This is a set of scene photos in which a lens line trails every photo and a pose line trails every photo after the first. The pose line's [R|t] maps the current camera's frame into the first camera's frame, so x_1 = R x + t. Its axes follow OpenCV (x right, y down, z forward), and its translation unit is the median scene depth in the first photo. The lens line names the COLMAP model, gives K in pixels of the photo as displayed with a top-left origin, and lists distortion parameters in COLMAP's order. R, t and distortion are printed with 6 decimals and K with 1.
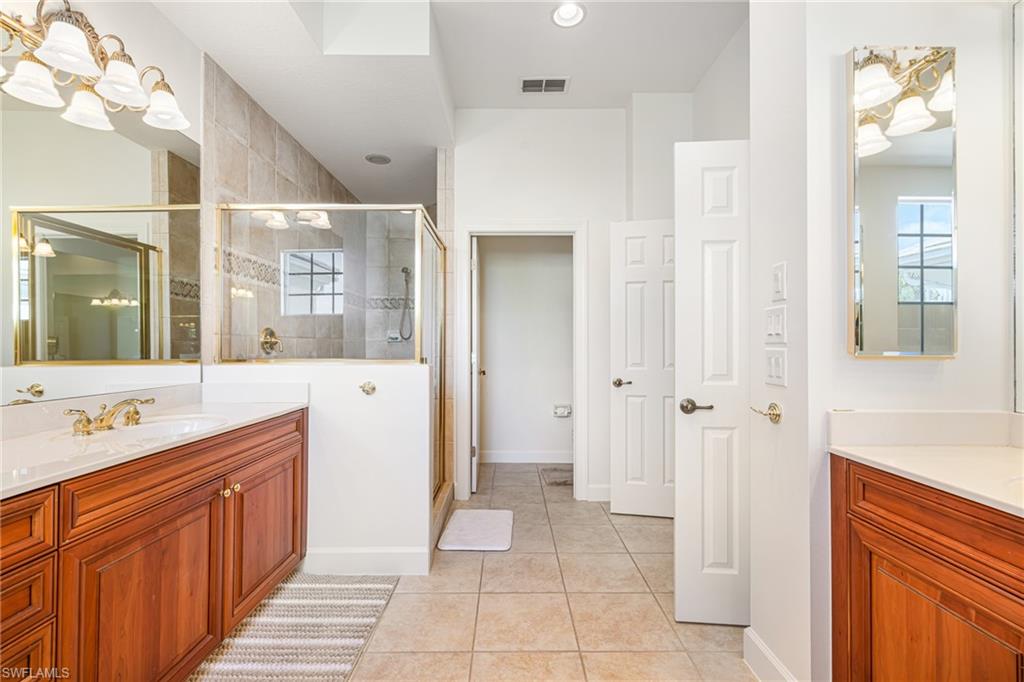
lens RADIAL K [[438.3, 0, 510.4], [0, 438.3, 337.0], [0, 0, 1]] dist [-0.001447, 0.000019]
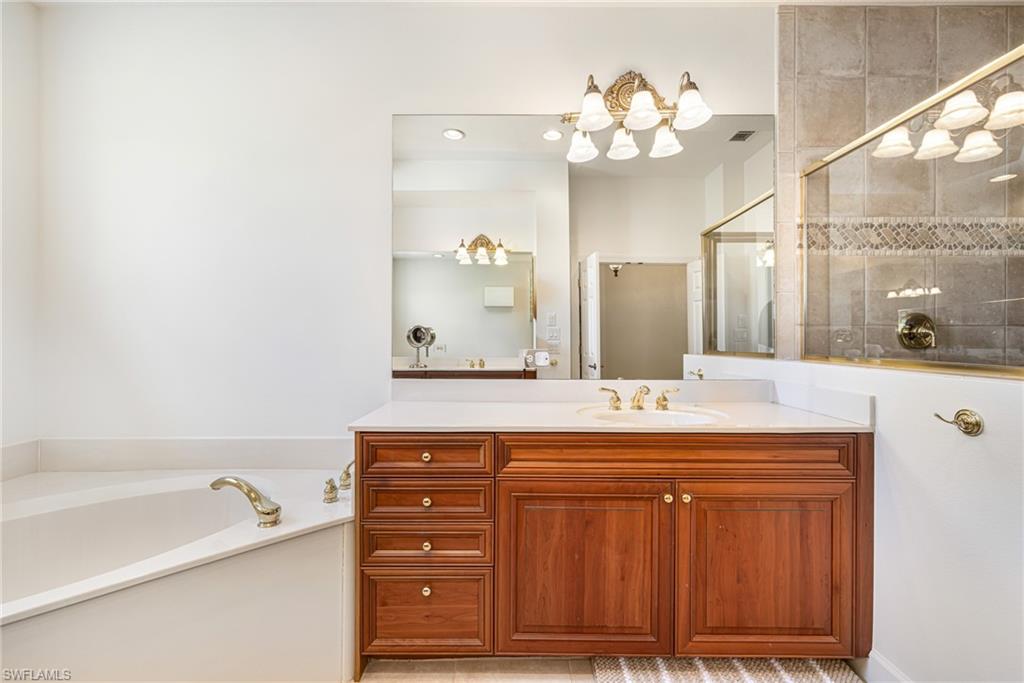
lens RADIAL K [[438.3, 0, 510.4], [0, 438.3, 337.5], [0, 0, 1]] dist [-0.001447, 0.000019]
pose [[0.003893, 0.000648, -0.999992, 0.187056], [0.018397, 0.999830, 0.000720, 0.006971], [0.999823, -0.018400, 0.003881, 0.455891]]
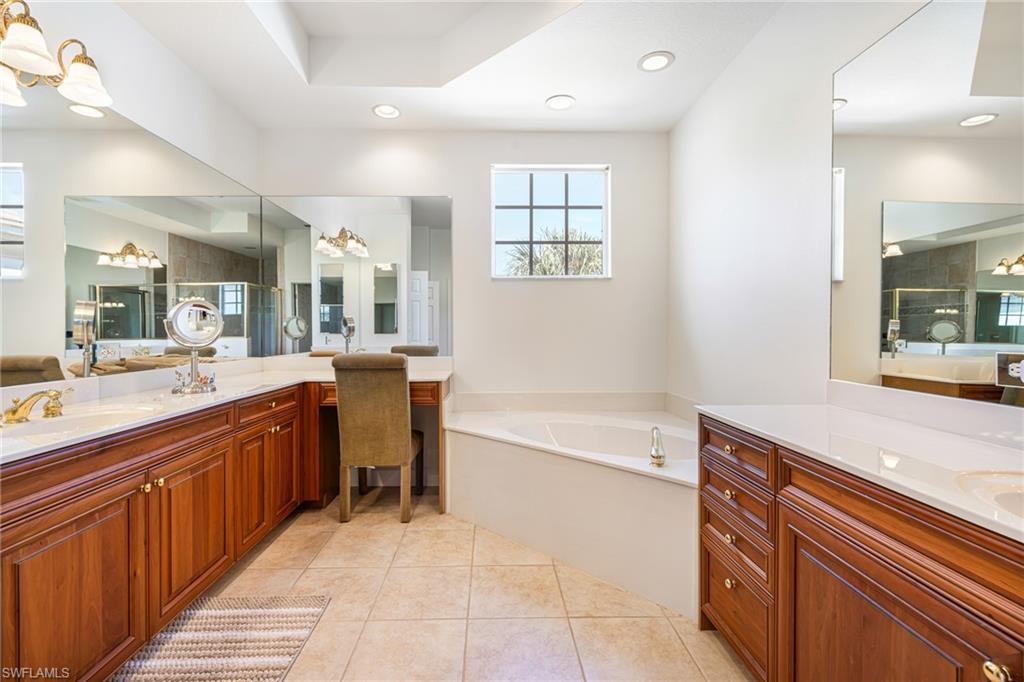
lens RADIAL K [[438.3, 0, 510.4], [0, 438.3, 337.0], [0, 0, 1]] dist [-0.001447, 0.000019]
pose [[-0.999113, -0.007148, -0.041496, -0.099648], [-0.006776, 0.999936, -0.009114, 0.021125], [0.041559, -0.008825, -0.999097, 0.957425]]
